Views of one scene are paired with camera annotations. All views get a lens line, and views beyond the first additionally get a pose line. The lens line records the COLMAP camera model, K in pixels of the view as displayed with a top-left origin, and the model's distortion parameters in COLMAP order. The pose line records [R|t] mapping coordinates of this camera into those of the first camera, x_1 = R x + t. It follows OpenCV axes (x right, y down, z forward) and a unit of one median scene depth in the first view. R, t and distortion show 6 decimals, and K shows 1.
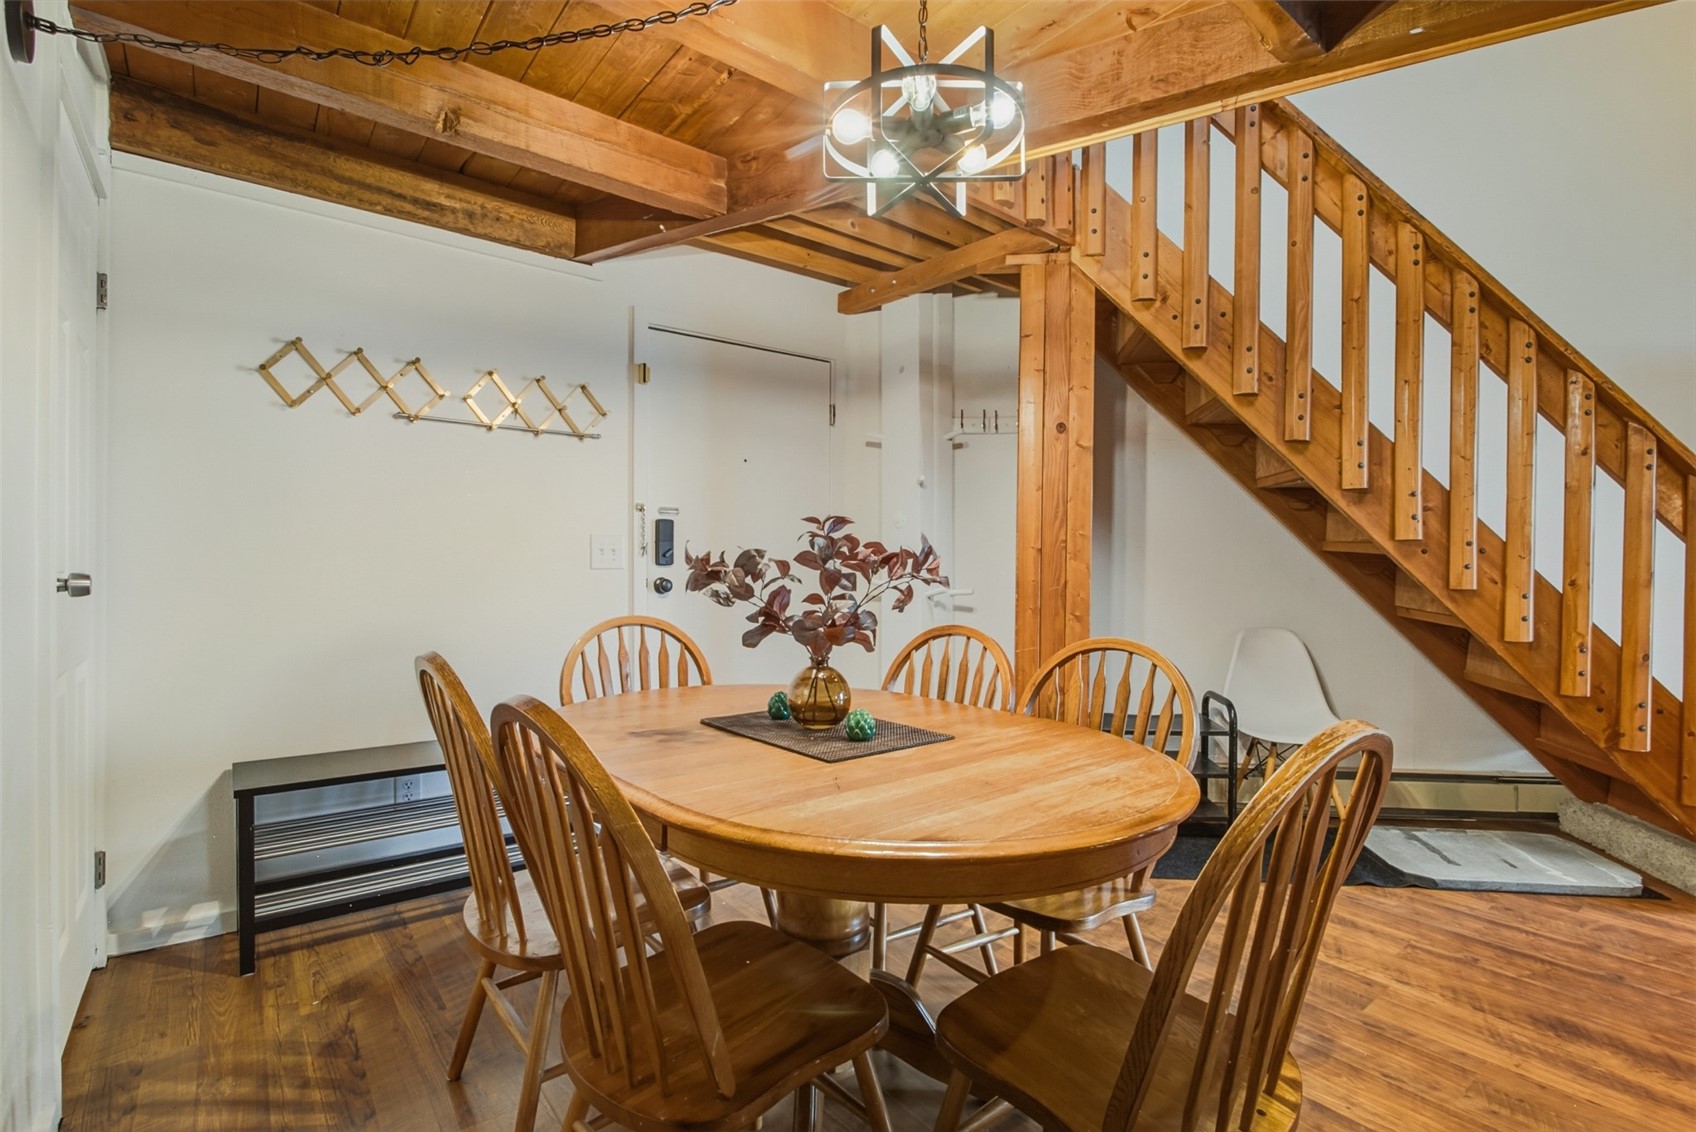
lens RADIAL K [[803.5, 0, 839.4], [0, 803.5, 567.2], [0, 0, 1]] dist [-0.013885, 0.002699]
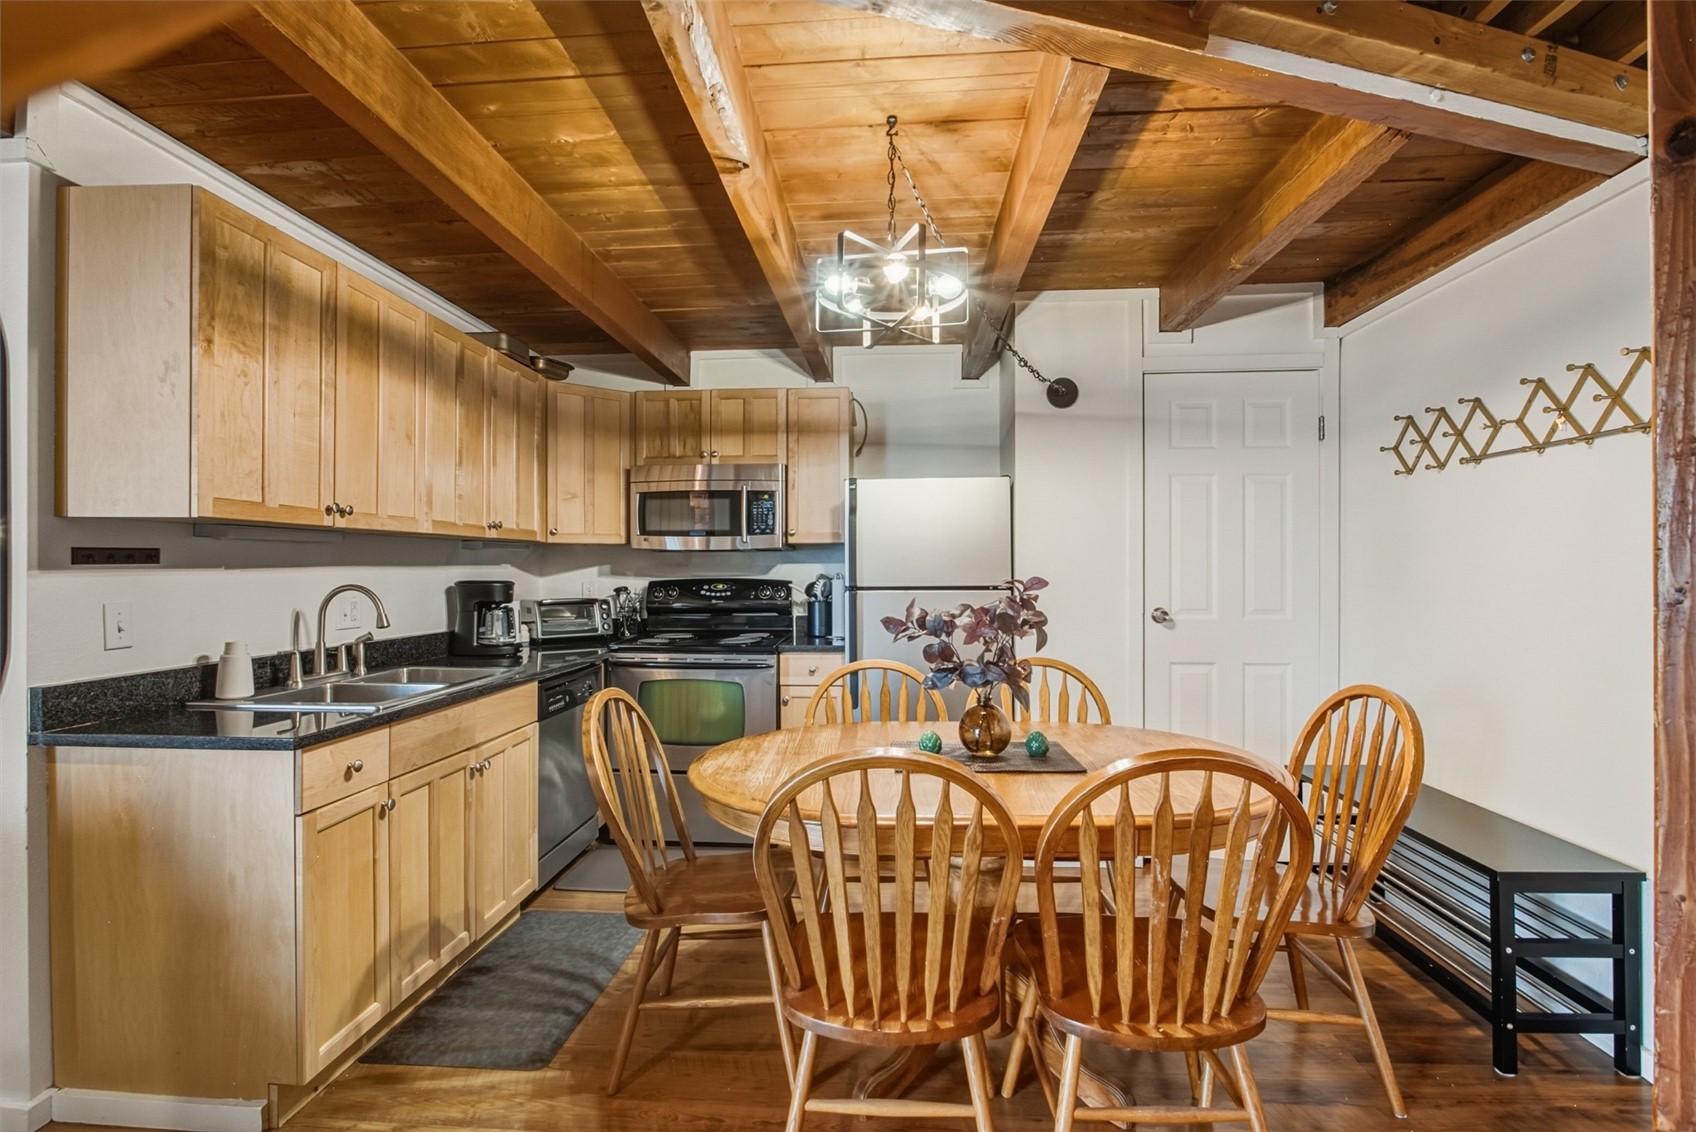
lens RADIAL K [[803.5, 0, 840.7], [0, 803.5, 569.9], [0, 0, 1]] dist [-0.013885, 0.002699]
pose [[-0.669329, -0.006772, -0.742936, 0.717568], [-0.001940, 0.999971, -0.007367, -0.050593], [0.742964, -0.003489, -0.669322, 1.140997]]
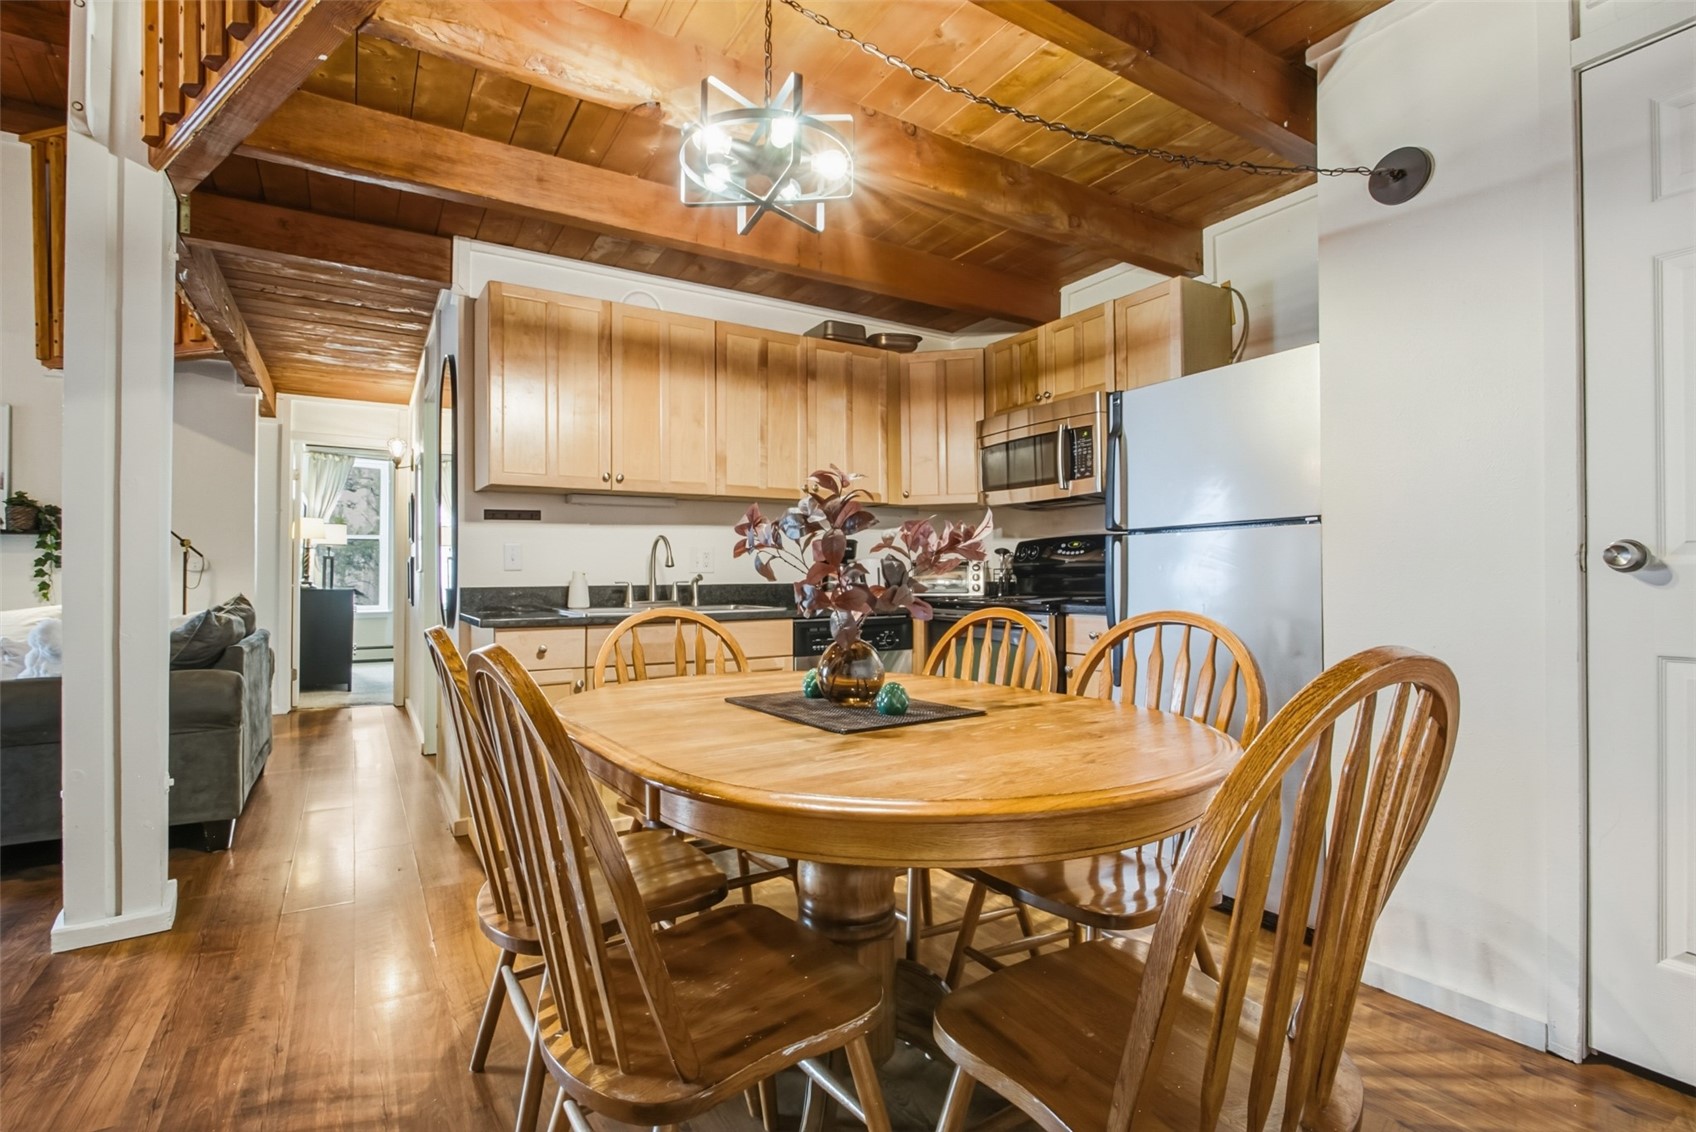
lens RADIAL K [[803.5, 0, 840.1], [0, 803.5, 569.0], [0, 0, 1]] dist [-0.013885, 0.002699]
pose [[-0.994406, -0.001795, 0.105612, -0.075539], [-0.002946, 0.999938, -0.010738, 0.033967], [-0.105586, -0.010989, -0.994349, 1.340822]]
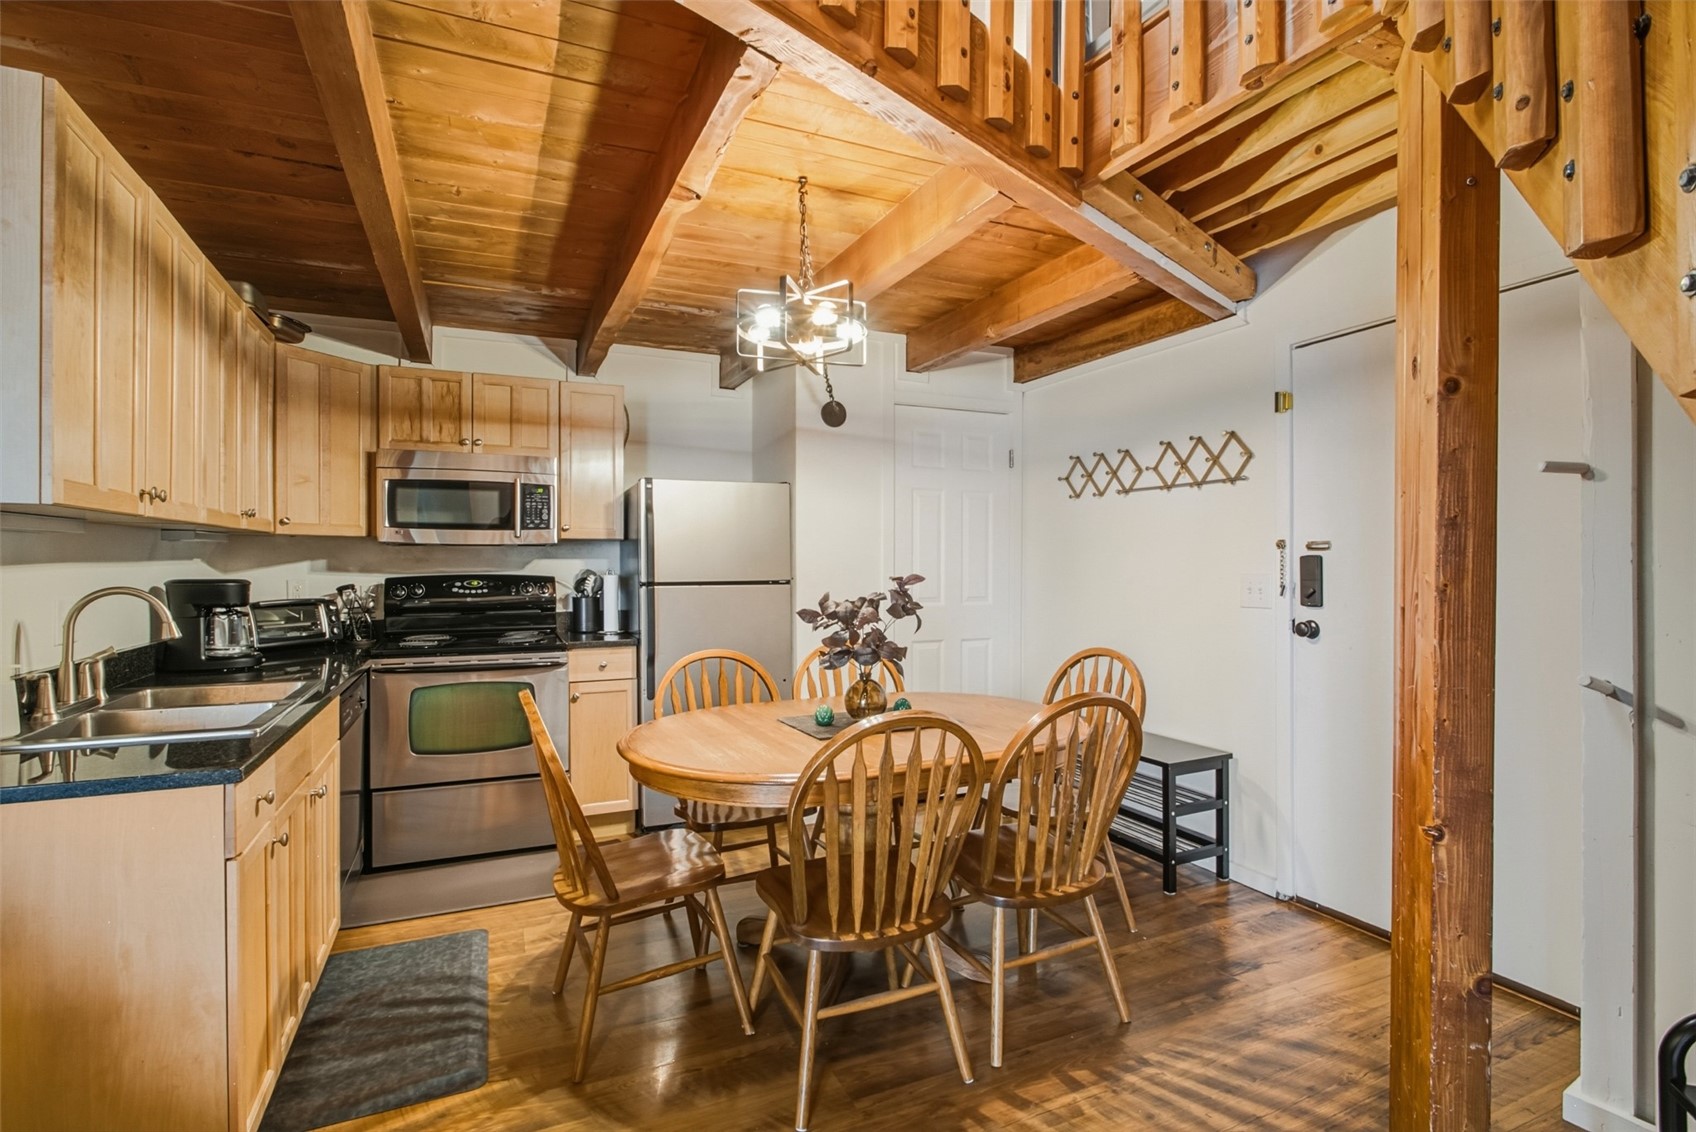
lens RADIAL K [[803.5, 0, 843.3], [0, 803.5, 570.1], [0, 0, 1]] dist [-0.013885, 0.002699]
pose [[-0.228812, 0.002558, -0.973467, 0.995901], [-0.000496, 0.999996, 0.002744, -0.057801], [0.973471, 0.001110, -0.228810, 0.894054]]
